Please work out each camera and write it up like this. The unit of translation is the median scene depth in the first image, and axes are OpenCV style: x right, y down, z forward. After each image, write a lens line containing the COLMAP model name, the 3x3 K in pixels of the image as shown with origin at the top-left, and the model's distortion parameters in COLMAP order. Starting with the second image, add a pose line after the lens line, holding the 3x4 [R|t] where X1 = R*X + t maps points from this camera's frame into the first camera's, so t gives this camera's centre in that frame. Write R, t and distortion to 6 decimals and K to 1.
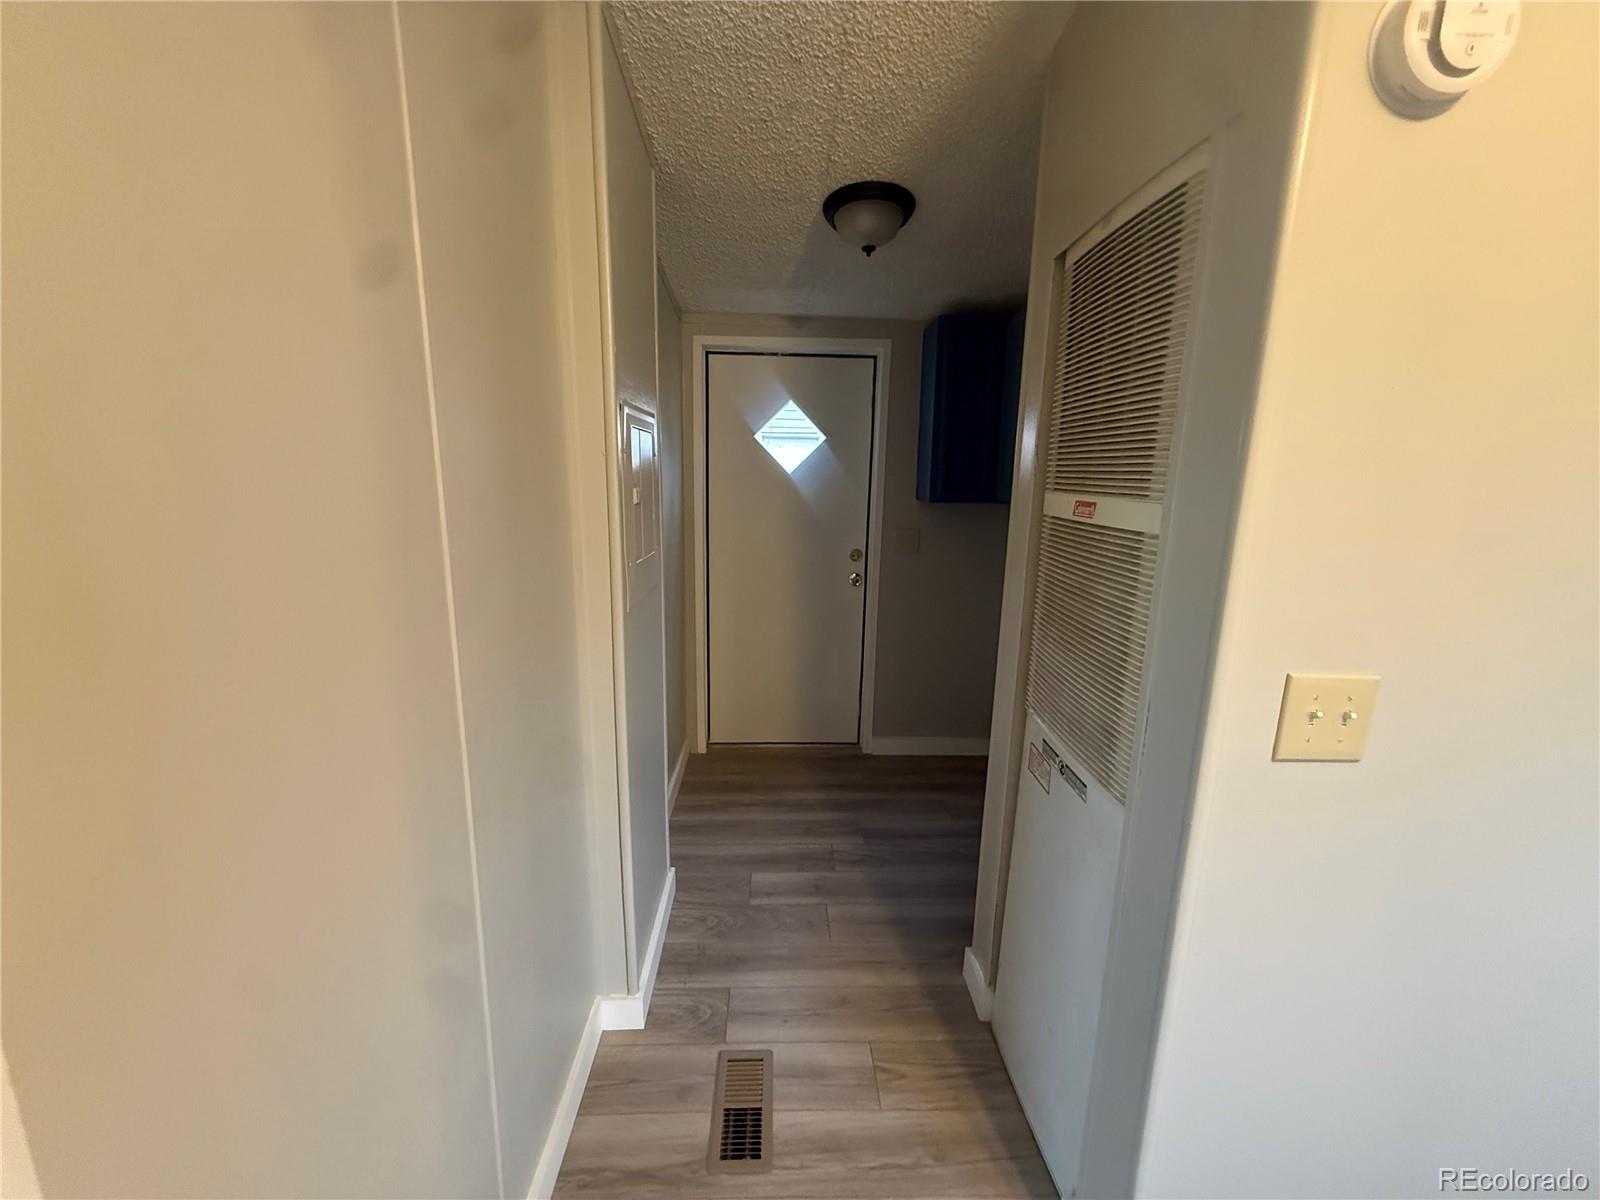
lens RADIAL K [[639.6, 0, 800.8], [0, 639.6, 599.7], [0, 0, 1]] dist [-0.002498, 0.000950]
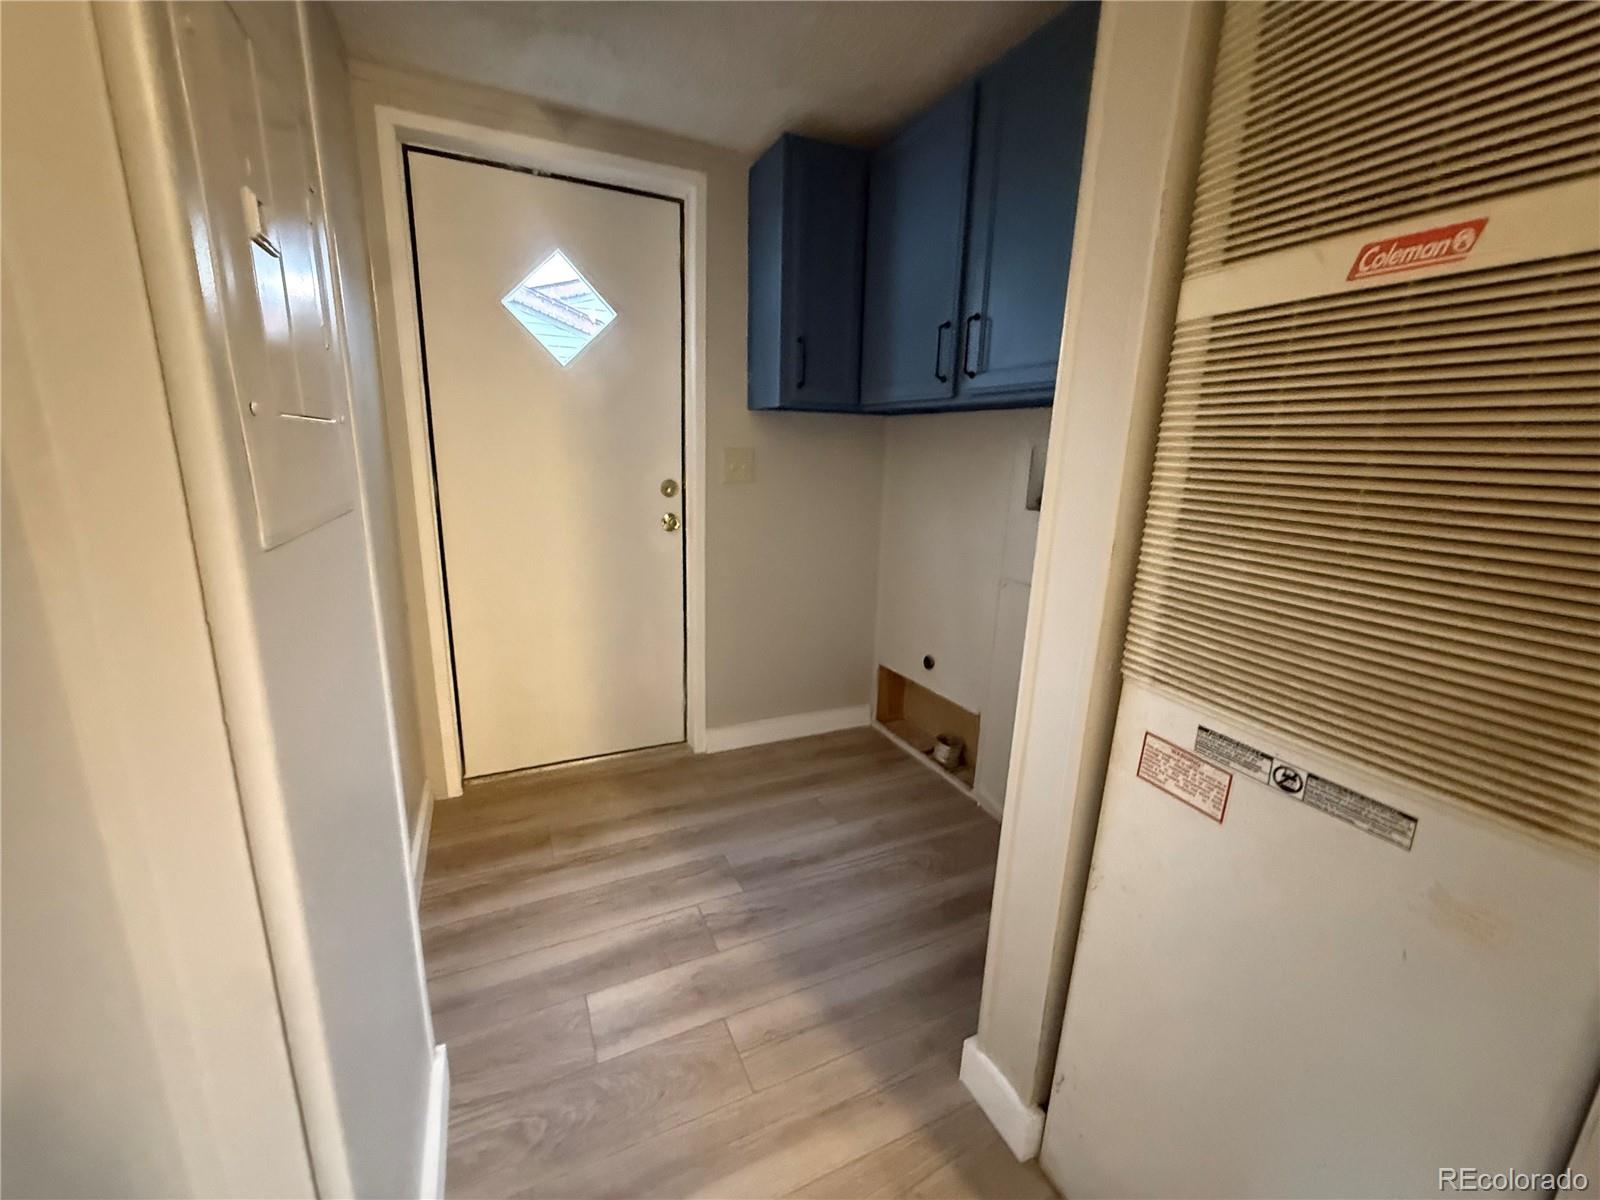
lens RADIAL K [[639.6, 0, 799.7], [0, 639.6, 601.2], [0, 0, 1]] dist [-0.002498, 0.000950]
pose [[0.919416, -0.081855, 0.384673, -0.071446], [0.062494, 0.996081, 0.062590, 0.023419], [-0.388289, -0.033507, 0.920928, 0.290577]]
